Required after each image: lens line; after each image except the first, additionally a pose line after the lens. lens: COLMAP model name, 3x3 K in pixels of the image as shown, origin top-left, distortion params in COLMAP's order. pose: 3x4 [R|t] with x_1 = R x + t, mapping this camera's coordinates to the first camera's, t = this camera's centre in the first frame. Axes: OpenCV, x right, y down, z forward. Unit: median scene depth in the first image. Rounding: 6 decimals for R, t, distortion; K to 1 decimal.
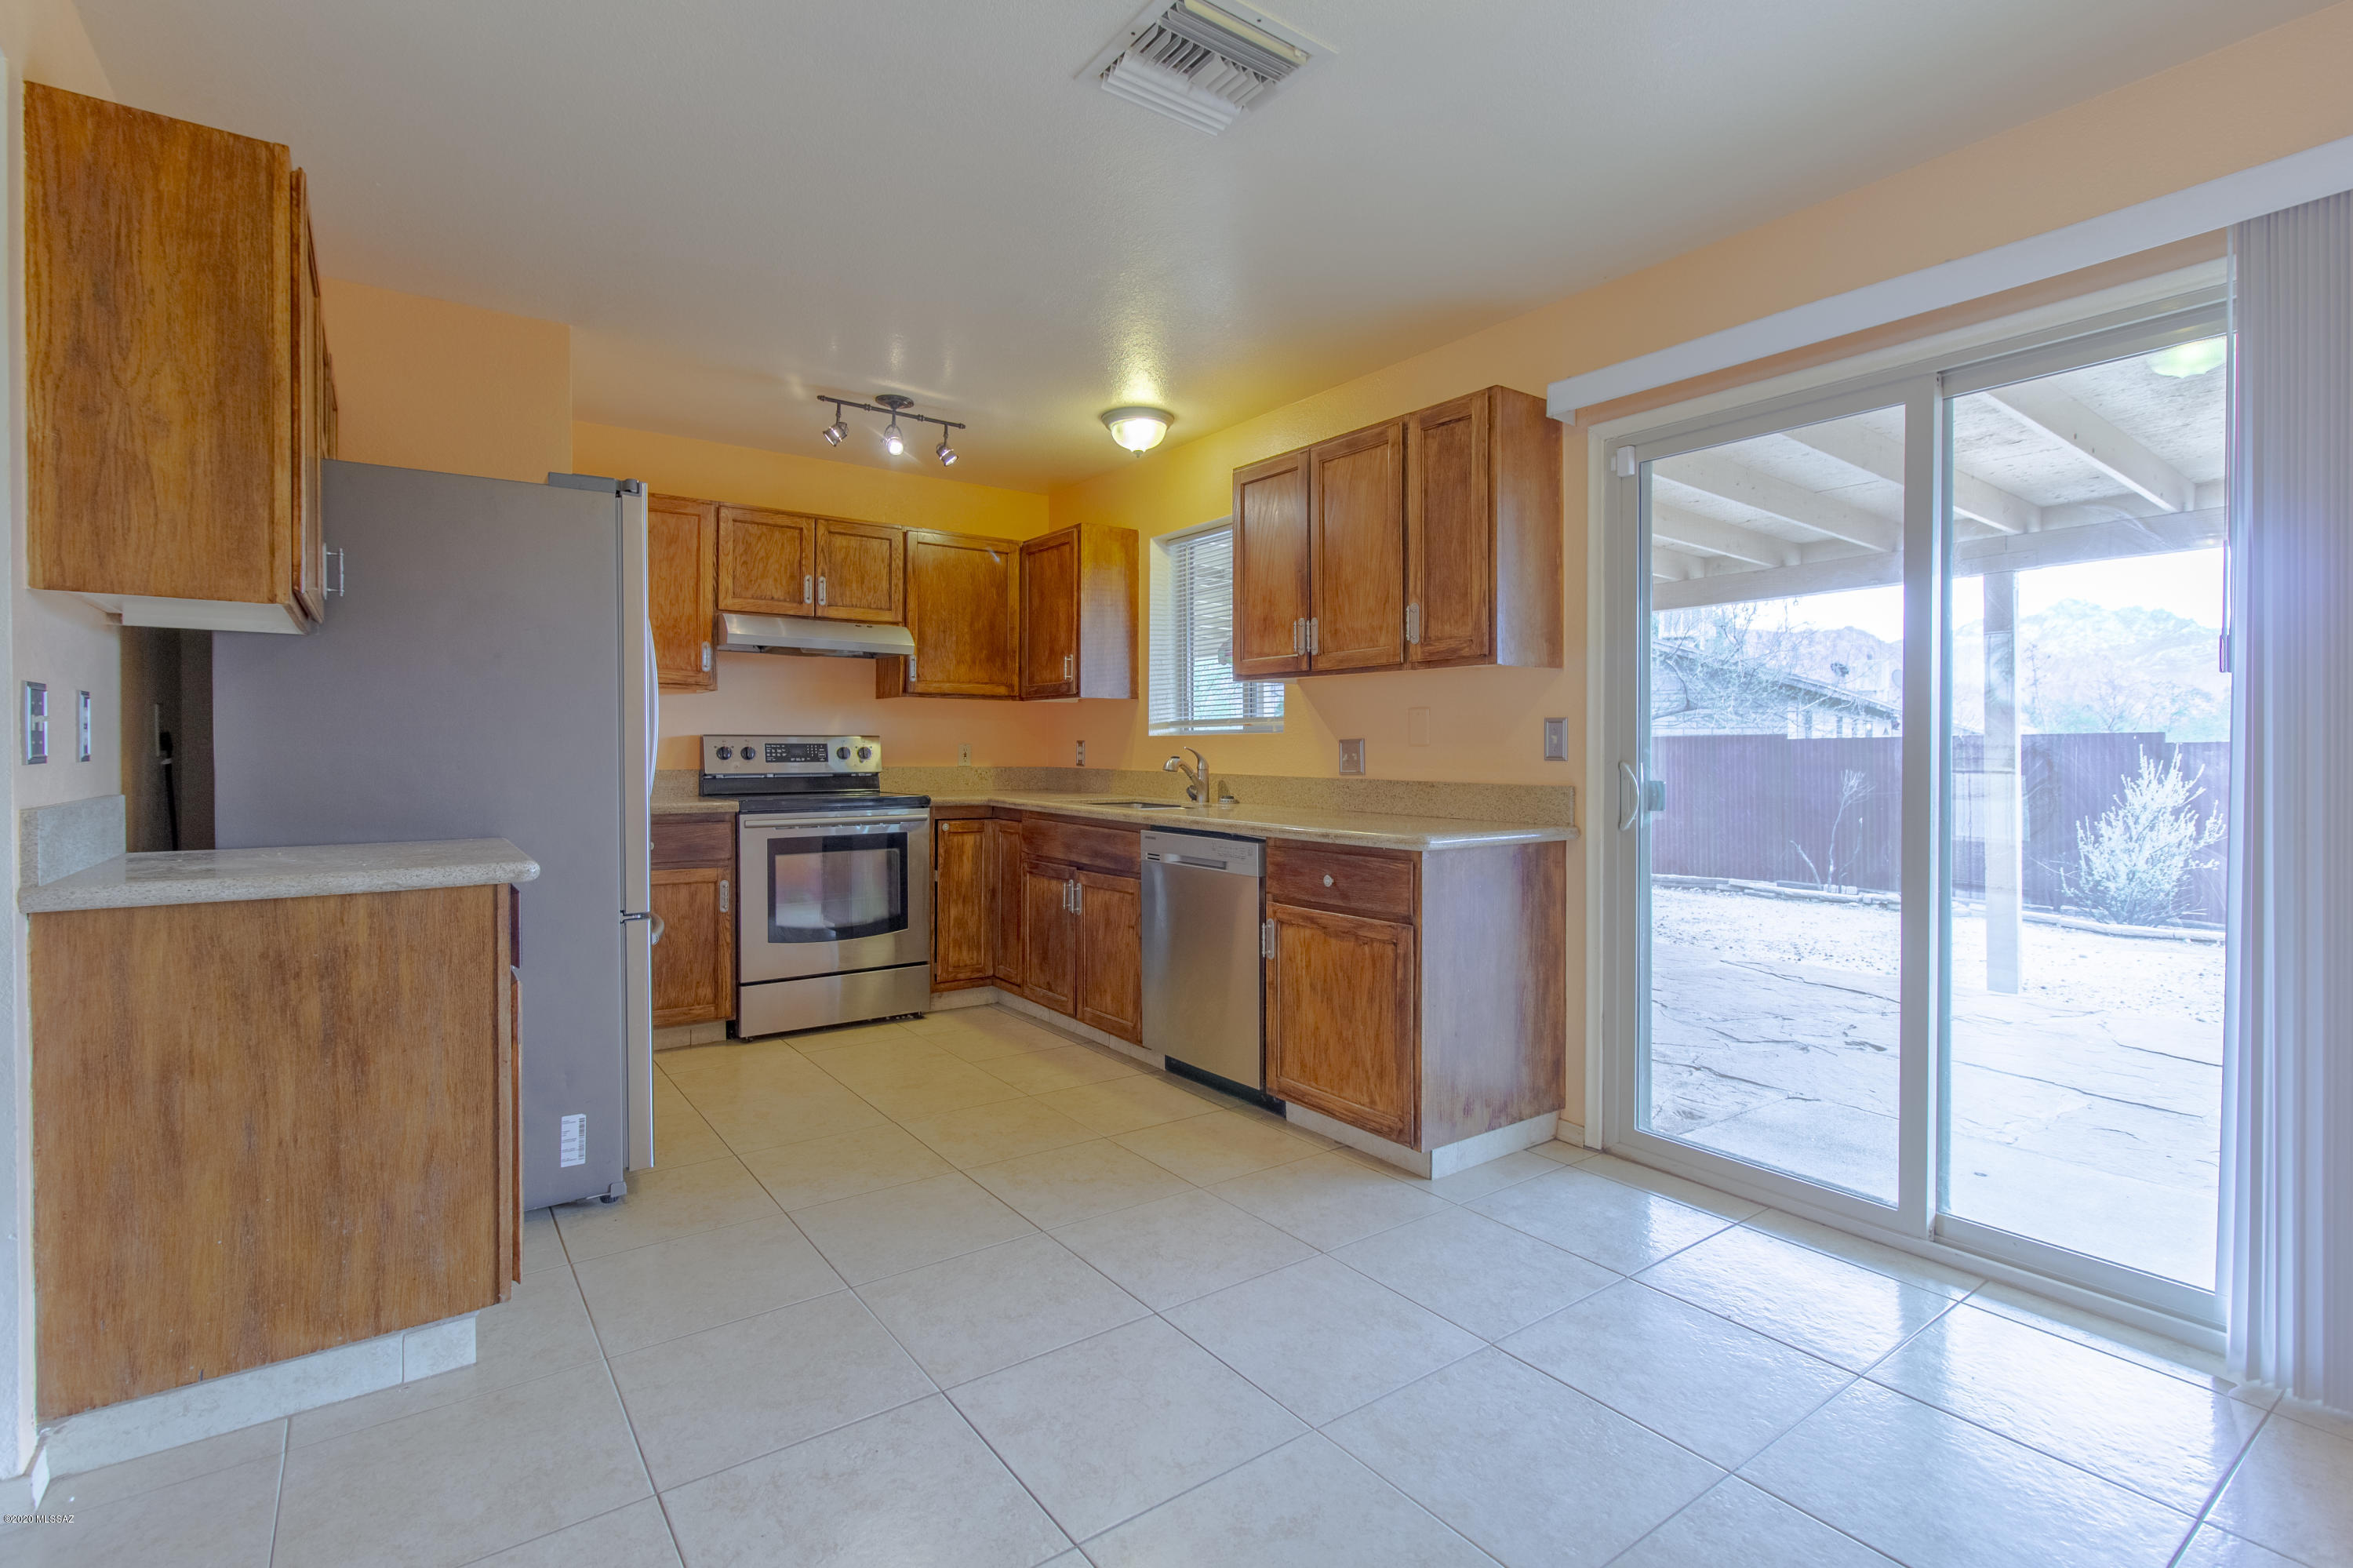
lens RADIAL K [[1096.7, 0, 1176.5], [0, 1096.7, 758.4], [0, 0, 1]] dist [0.003517, 0.000449]
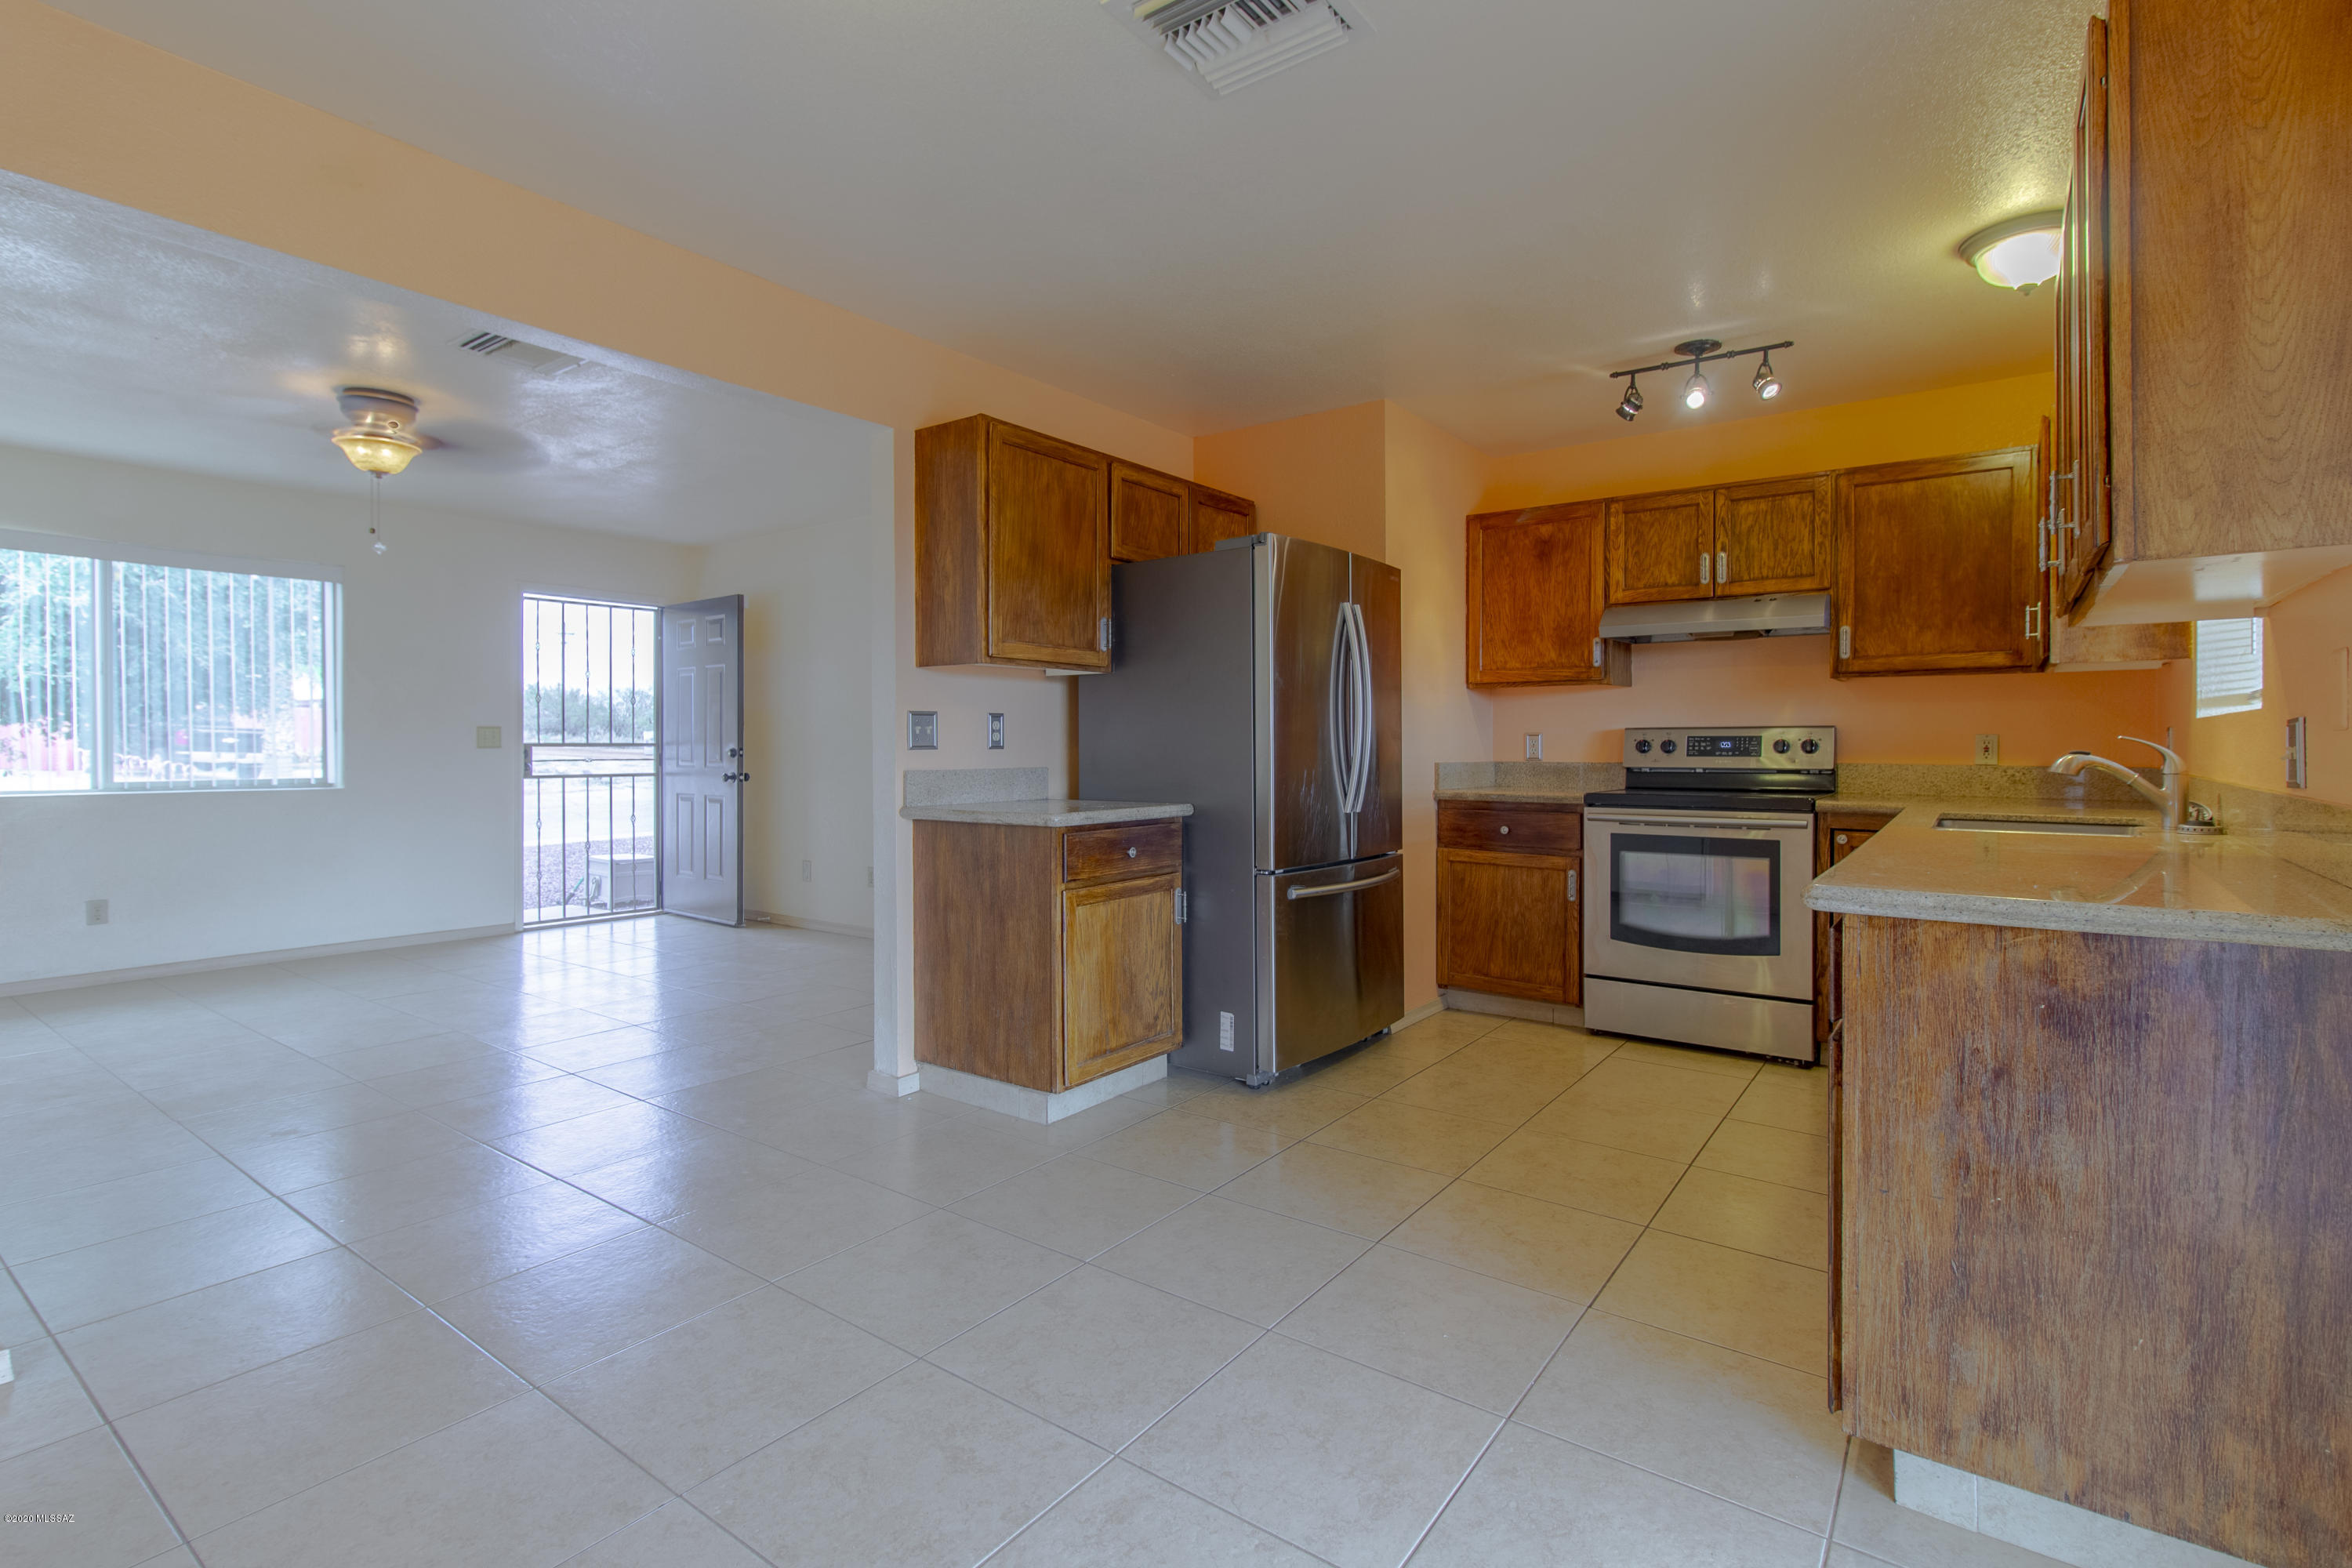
lens RADIAL K [[1107.1, 0, 1174.5], [0, 1107.1, 745.0], [0, 0, 1]] dist [0.002028, 0.000626]
pose [[0.305312, -0.001282, -0.952252, 0.453976], [-0.006449, 0.999973, -0.003414, 0.000120], [0.952231, 0.007183, 0.305295, 0.323410]]
